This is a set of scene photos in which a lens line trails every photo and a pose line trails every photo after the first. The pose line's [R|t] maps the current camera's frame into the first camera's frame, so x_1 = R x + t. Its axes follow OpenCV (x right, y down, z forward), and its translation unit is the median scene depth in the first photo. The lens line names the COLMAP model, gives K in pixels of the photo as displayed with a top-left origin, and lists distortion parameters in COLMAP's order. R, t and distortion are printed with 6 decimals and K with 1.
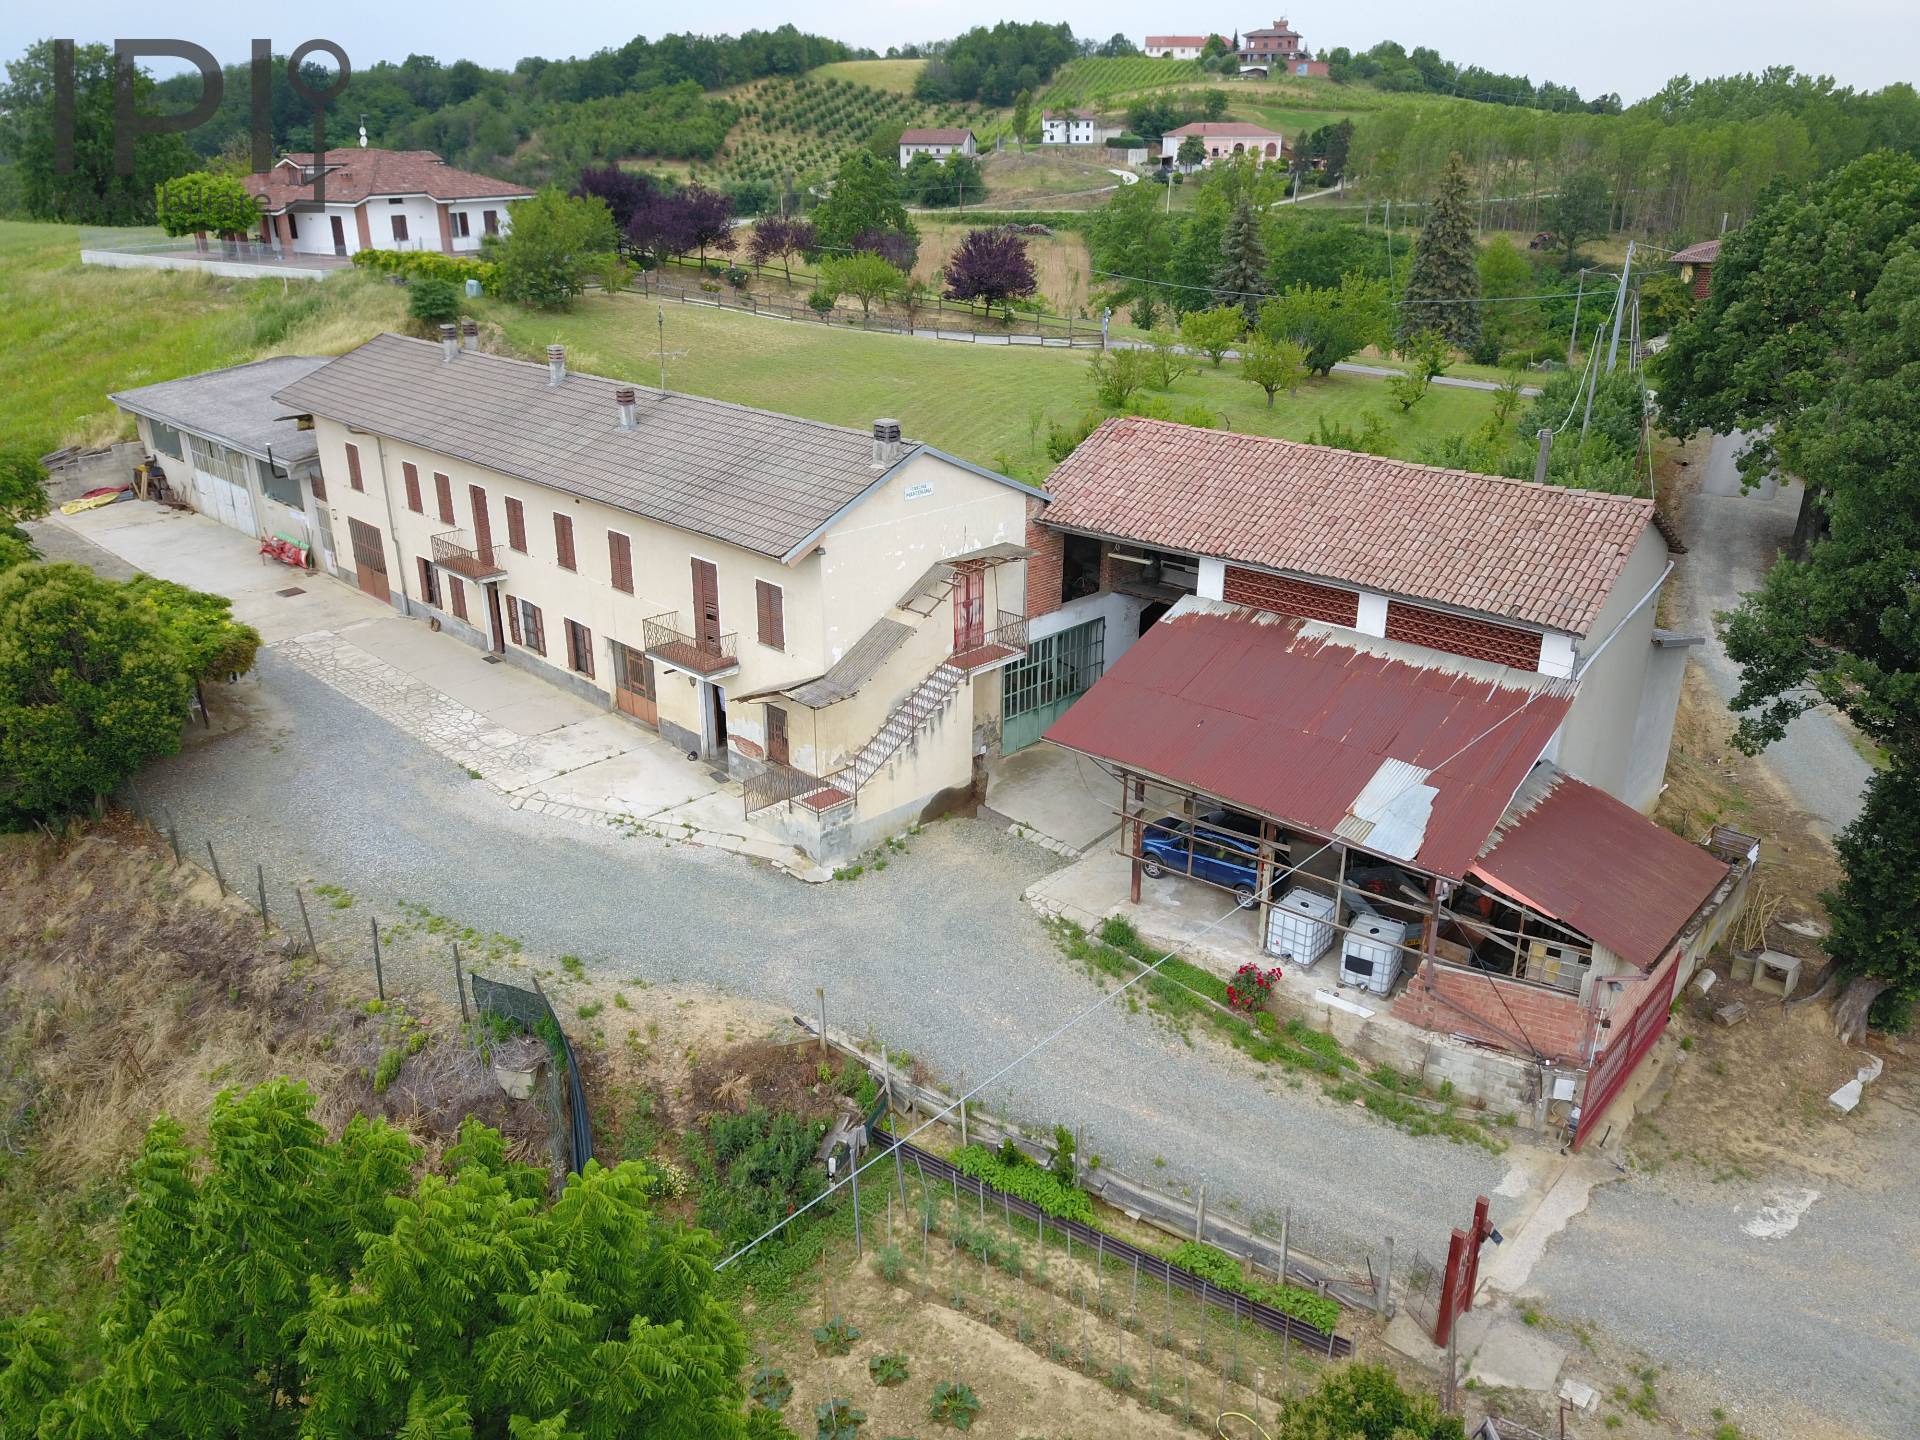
lens RADIAL K [[1480.5, 0, 983.2], [0, 1480.5, 703.8], [0, 0, 1]] dist [0.004662, -0.003441]
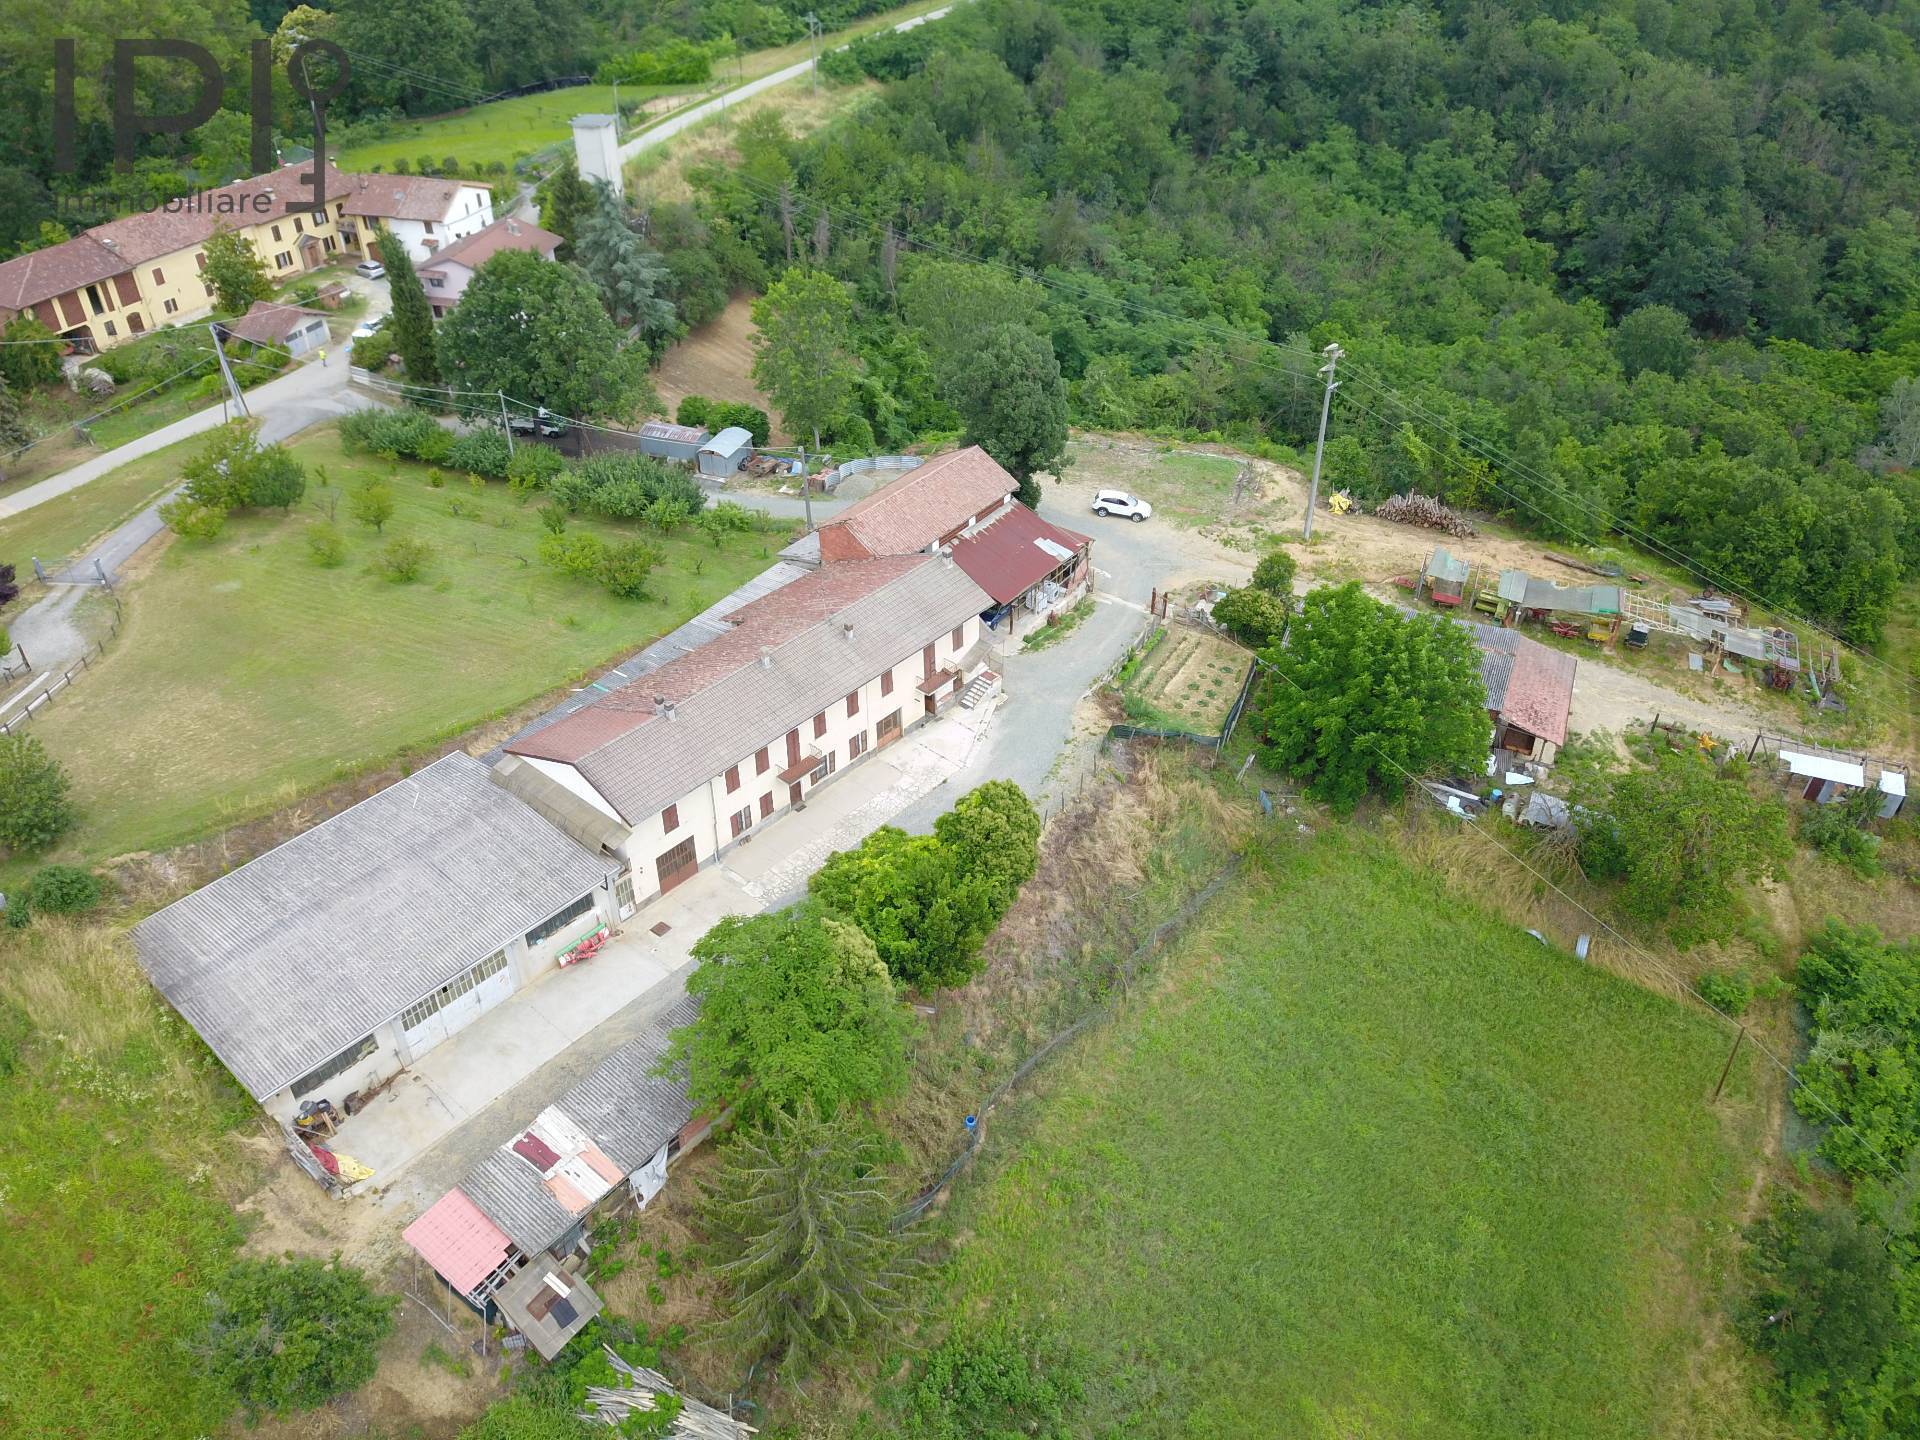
lens RADIAL K [[1480.5, 0, 967.6], [0, 1480.5, 724.2], [0, 0, 1]] dist [0.004662, -0.003441]
pose [[-0.069801, -0.593607, 0.801722, -2.180586], [0.360957, 0.734196, 0.575036, -1.348399], [-0.929966, 0.329526, 0.163019, 0.597301]]
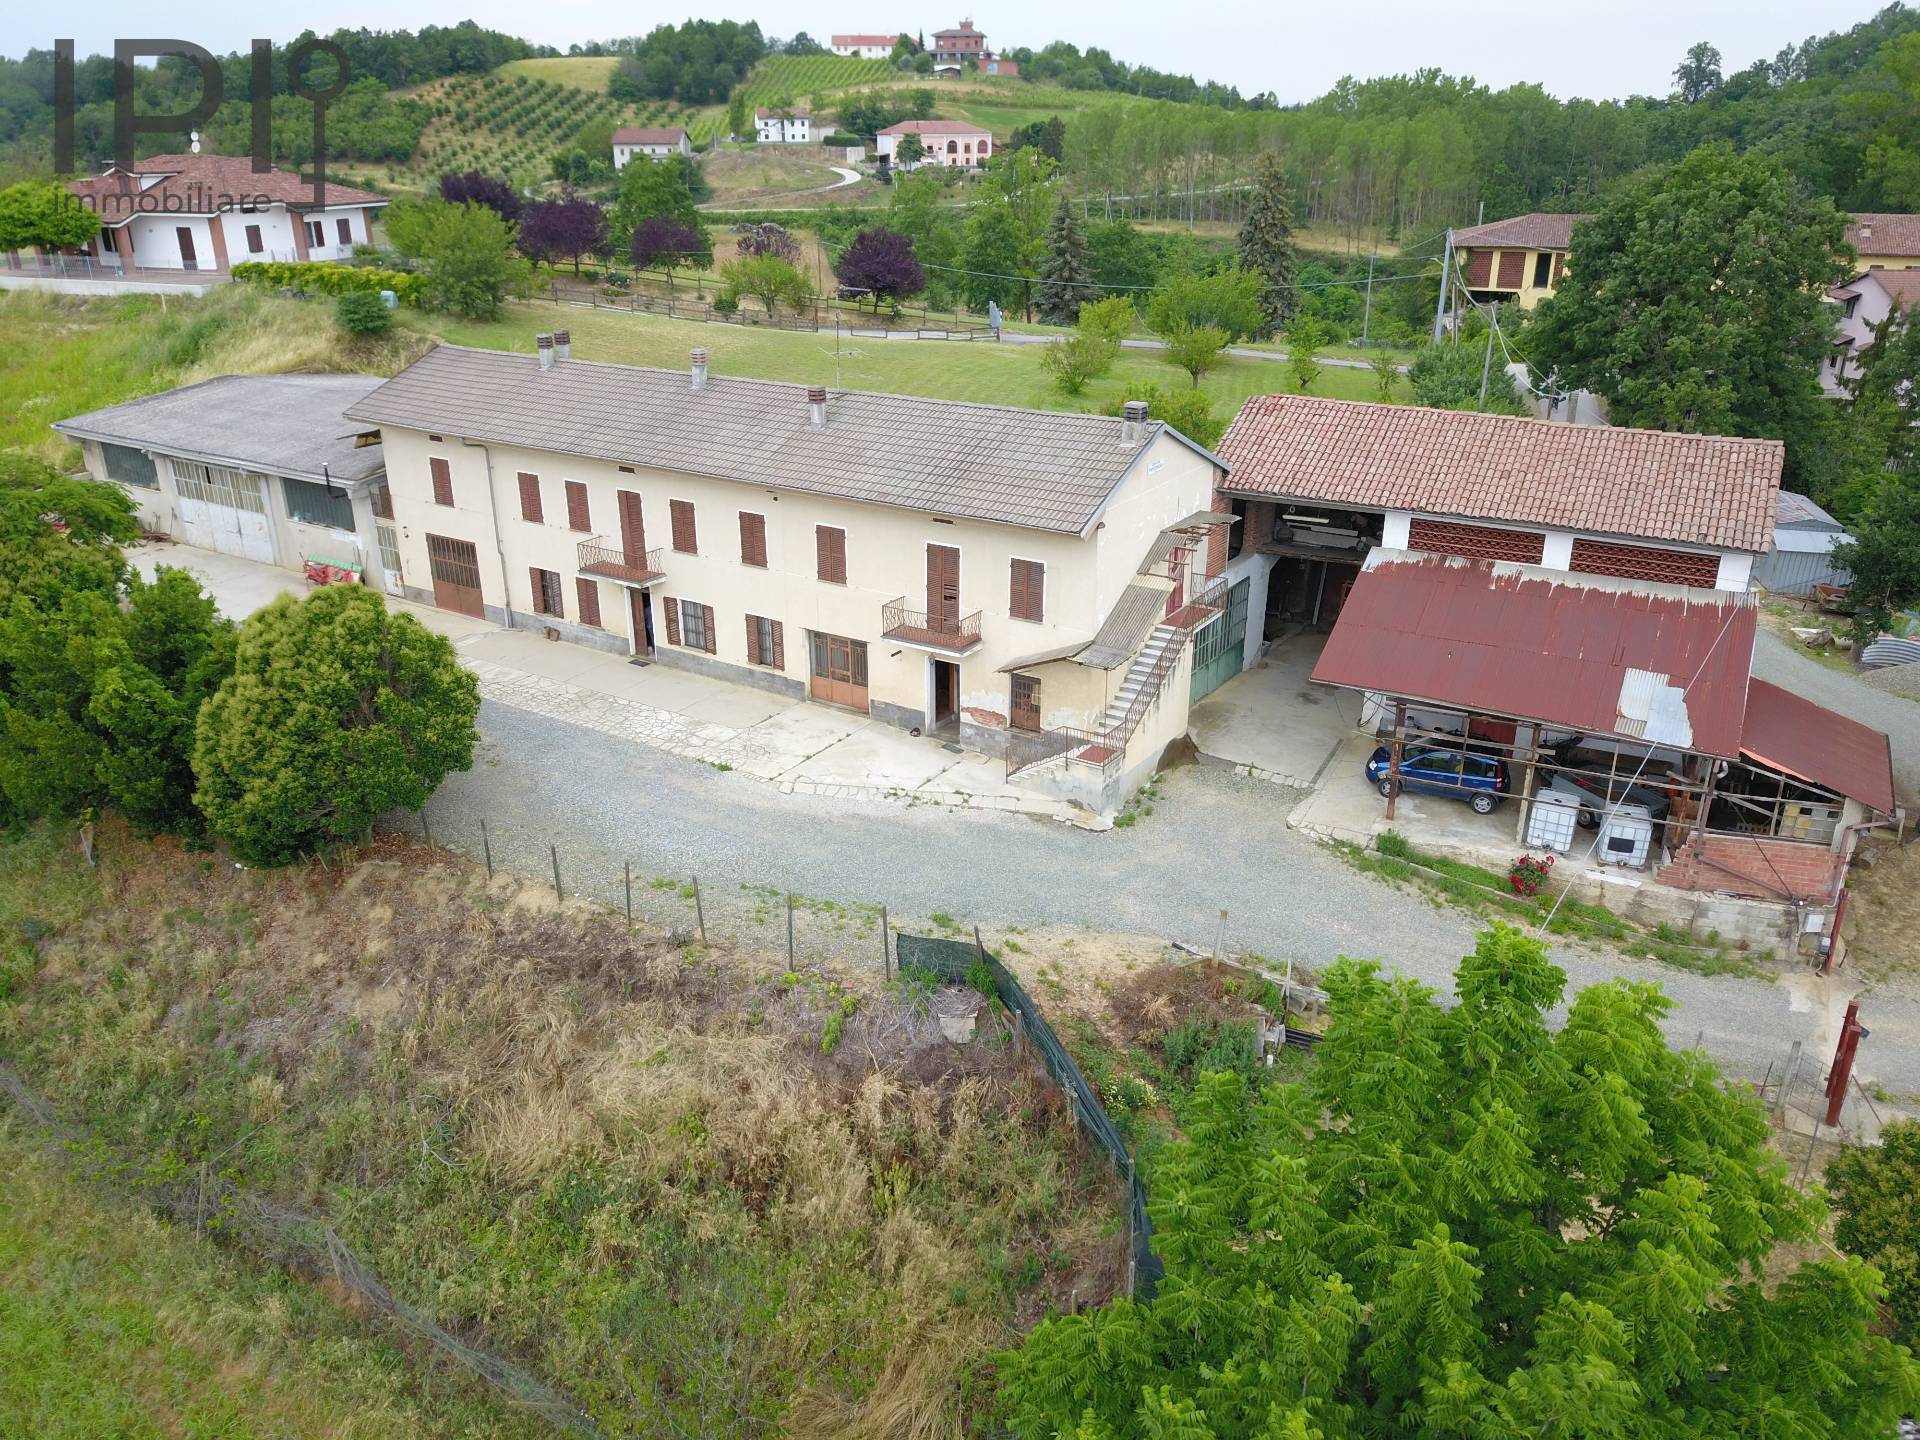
lens RADIAL K [[1480.5, 0, 984.2], [0, 1480.5, 692.8], [0, 0, 1]] dist [0.004662, -0.003441]
pose [[0.976451, -0.081543, 0.199737, -0.381957], [0.082475, 0.996586, 0.003664, 0.007971], [-0.199354, 0.012895, 0.979843, -0.046080]]
